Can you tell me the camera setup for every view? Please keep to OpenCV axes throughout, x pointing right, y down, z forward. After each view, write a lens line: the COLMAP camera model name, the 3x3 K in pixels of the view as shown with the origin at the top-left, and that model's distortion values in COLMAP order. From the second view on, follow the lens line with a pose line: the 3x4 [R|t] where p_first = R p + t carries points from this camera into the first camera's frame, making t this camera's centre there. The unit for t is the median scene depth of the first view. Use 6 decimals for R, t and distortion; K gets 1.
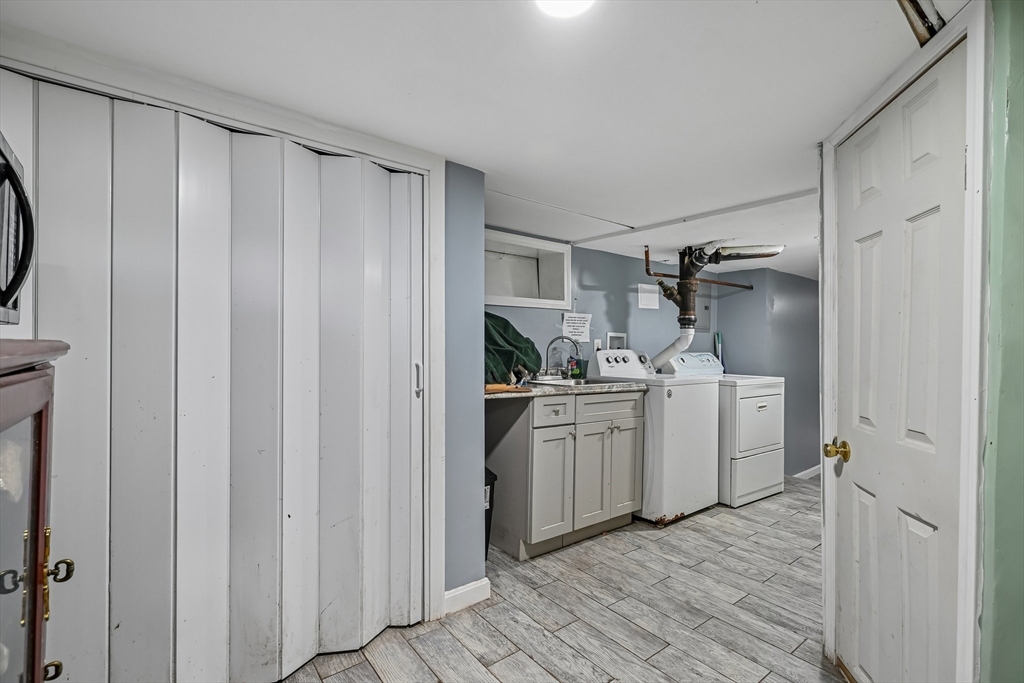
lens RADIAL K [[470.8, 0, 512.9], [0, 470.8, 346.5], [0, 0, 1]] dist [-0.000451, -0.000146]
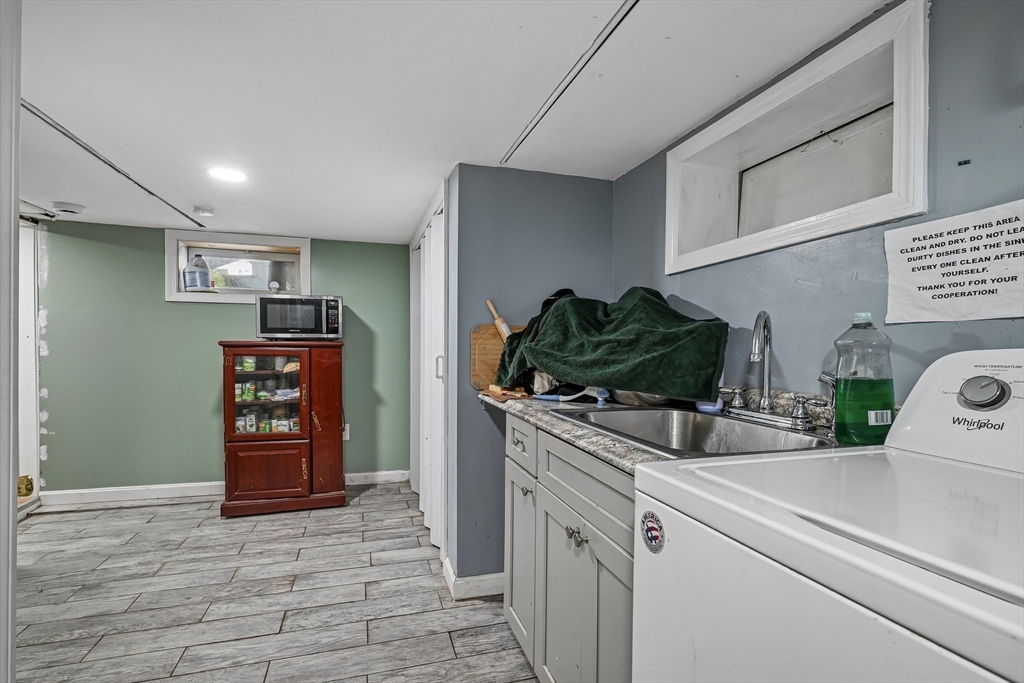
lens RADIAL K [[470.8, 0, 511.4], [0, 470.8, 343.8], [0, 0, 1]] dist [-0.000451, -0.000146]
pose [[-0.347600, -0.008911, -0.937600, 0.915835], [-0.009514, 0.999937, -0.005976, 0.013974], [0.937595, 0.006843, -0.347663, 1.611236]]
